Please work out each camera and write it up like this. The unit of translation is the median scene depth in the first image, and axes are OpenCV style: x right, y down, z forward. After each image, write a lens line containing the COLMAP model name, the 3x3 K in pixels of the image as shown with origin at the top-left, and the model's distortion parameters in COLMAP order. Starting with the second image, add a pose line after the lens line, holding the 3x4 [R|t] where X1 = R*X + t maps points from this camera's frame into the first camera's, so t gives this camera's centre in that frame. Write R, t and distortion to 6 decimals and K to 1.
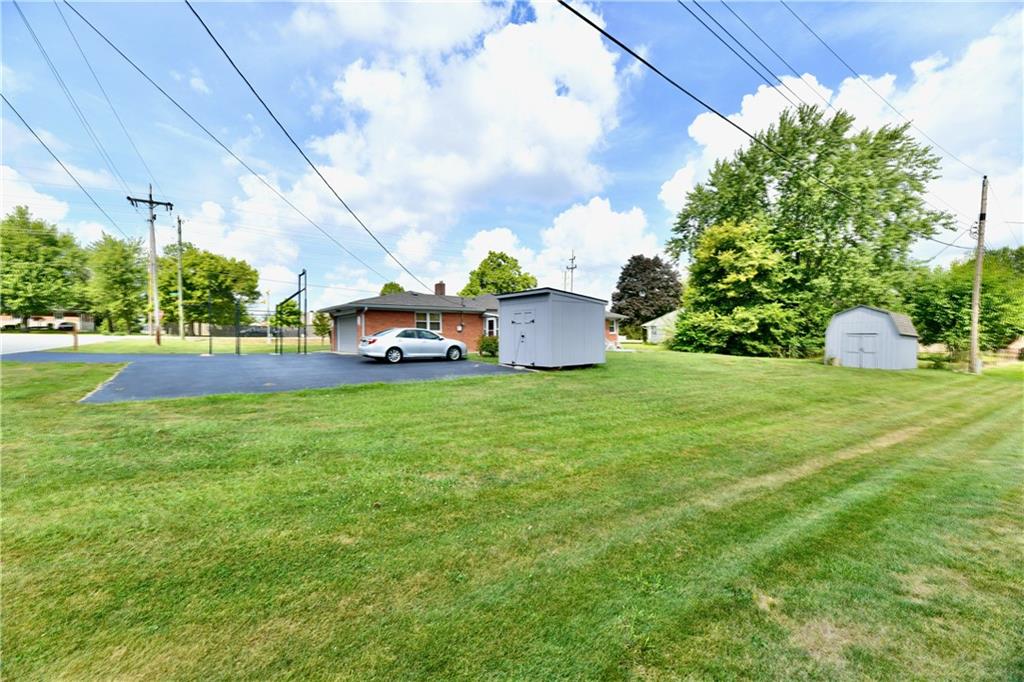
lens RADIAL K [[400.2, 0, 512.0], [0, 400.2, 341.0], [0, 0, 1]] dist [-0.001402, -0.000126]
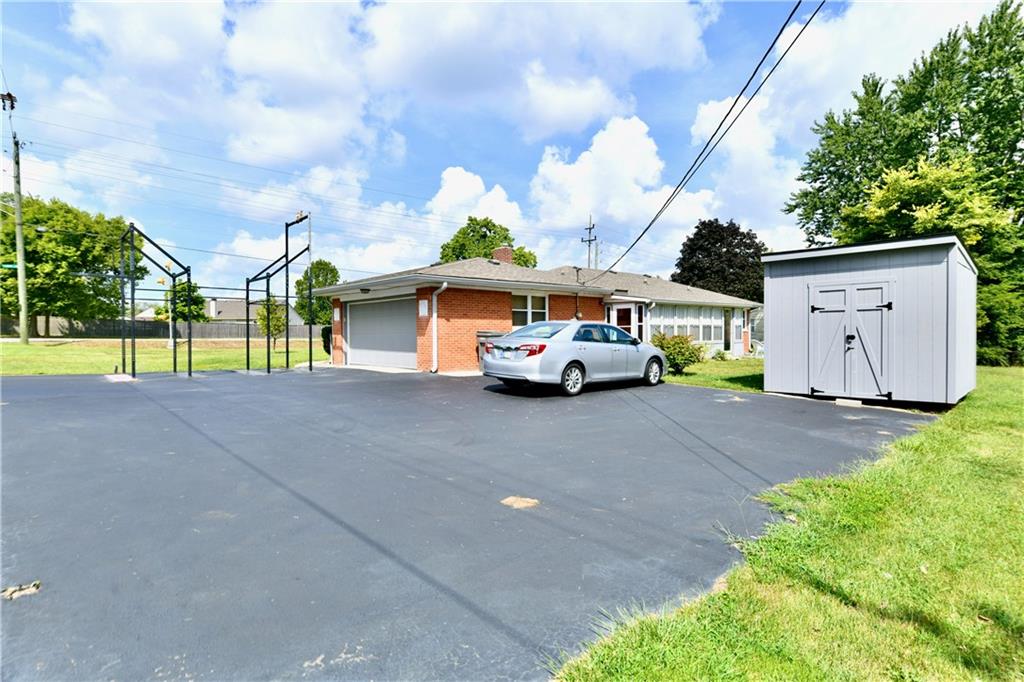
lens RADIAL K [[521.4, 0, 513.9], [0, 521.4, 345.9], [0, 0, 1]] dist [0.001173, 0.000806]
pose [[0.995686, -0.006661, 0.092544, -0.141621], [0.005745, 0.999932, 0.010156, -0.003321], [-0.092605, -0.009580, 0.995657, 0.130943]]
